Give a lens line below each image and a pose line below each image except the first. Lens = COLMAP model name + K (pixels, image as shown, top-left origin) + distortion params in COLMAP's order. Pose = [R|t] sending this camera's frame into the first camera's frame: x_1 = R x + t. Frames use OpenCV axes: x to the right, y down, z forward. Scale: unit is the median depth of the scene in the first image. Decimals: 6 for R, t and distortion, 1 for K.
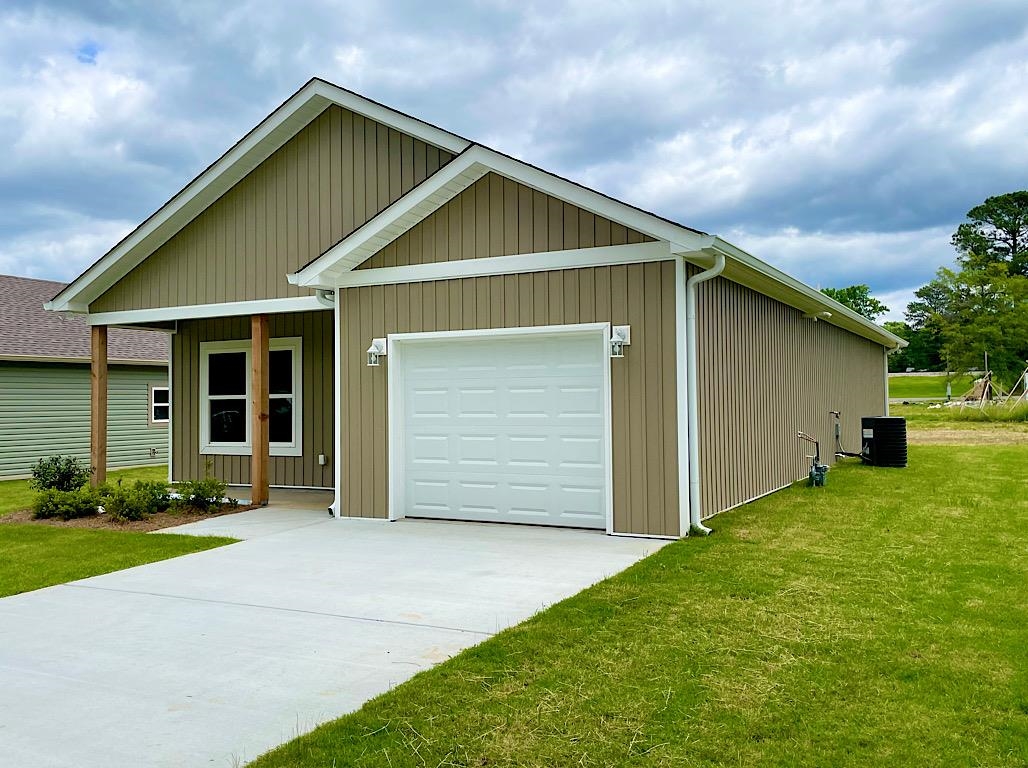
lens RADIAL K [[898.5, 0, 520.3], [0, 898.5, 376.9], [0, 0, 1]] dist [0.070345, -0.038475]
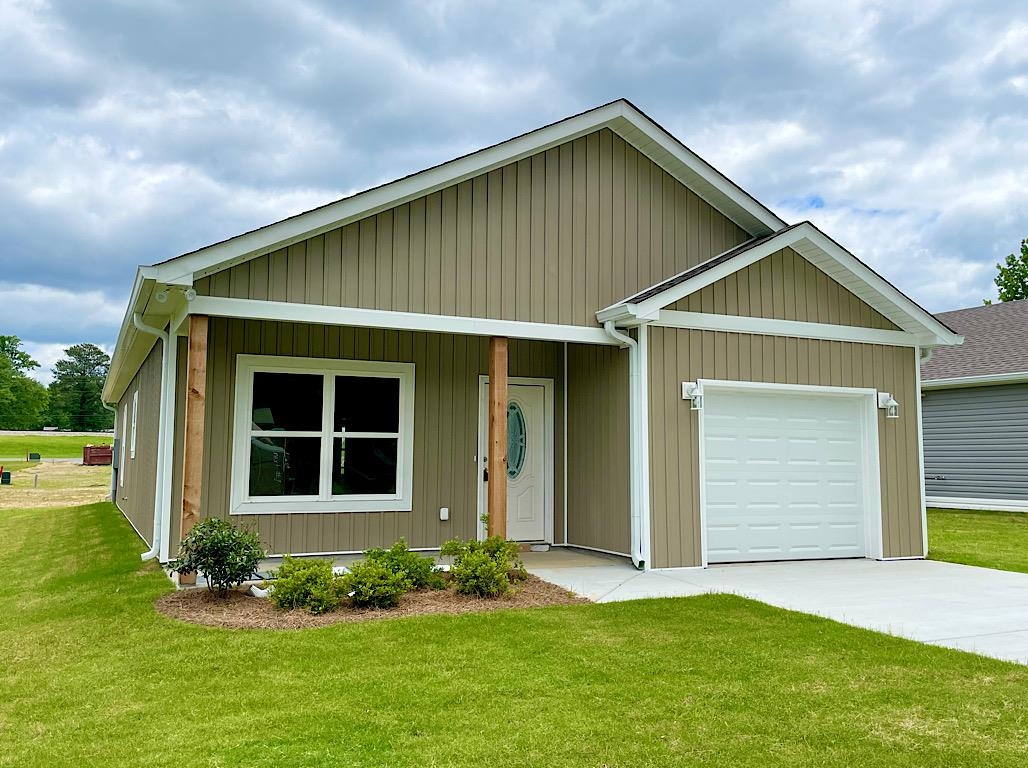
lens RADIAL K [[898.5, 0, 506.1], [0, 898.5, 377.5], [0, 0, 1]] dist [0.070345, -0.038475]
pose [[0.610836, 0.089665, 0.786663, -1.054235], [-0.037019, 0.995714, -0.084748, 0.043027], [-0.790891, 0.022645, 0.611538, 0.554665]]
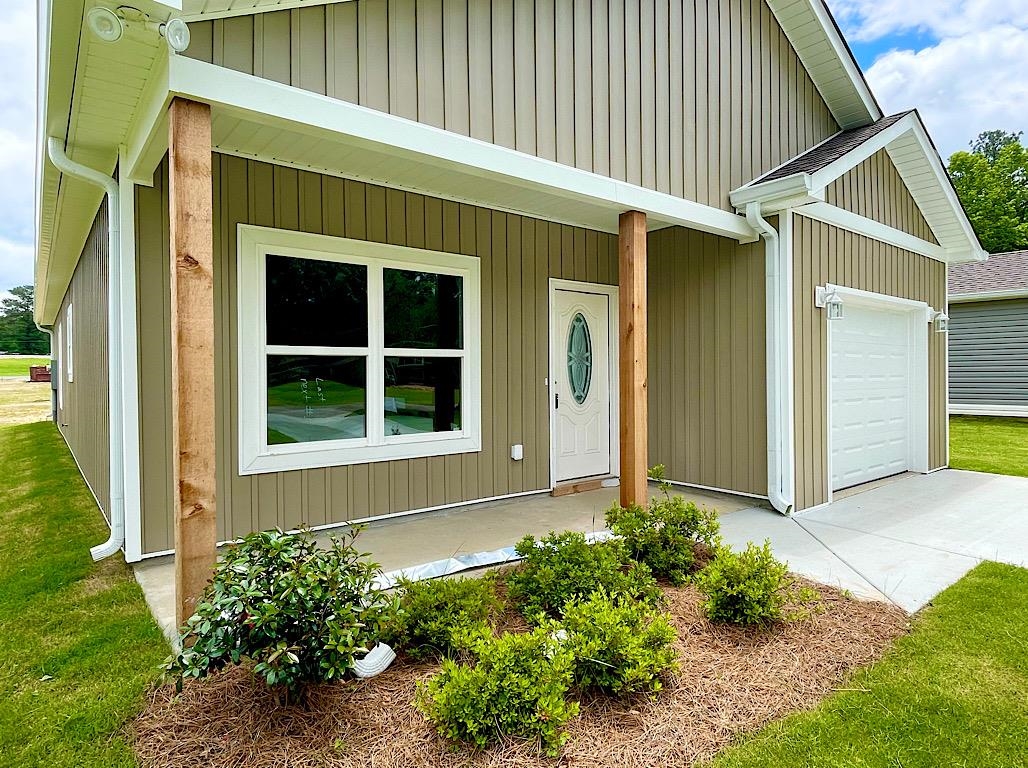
lens RADIAL K [[599.3, 0, 510.6], [0, 599.3, 383.8], [0, 0, 1]] dist [0.003260, -0.005724]
pose [[0.405978, -0.006357, 0.913861, -0.771976], [-0.025190, 0.999518, 0.018143, 0.042515], [-0.913535, -0.030386, 0.405623, 1.029949]]
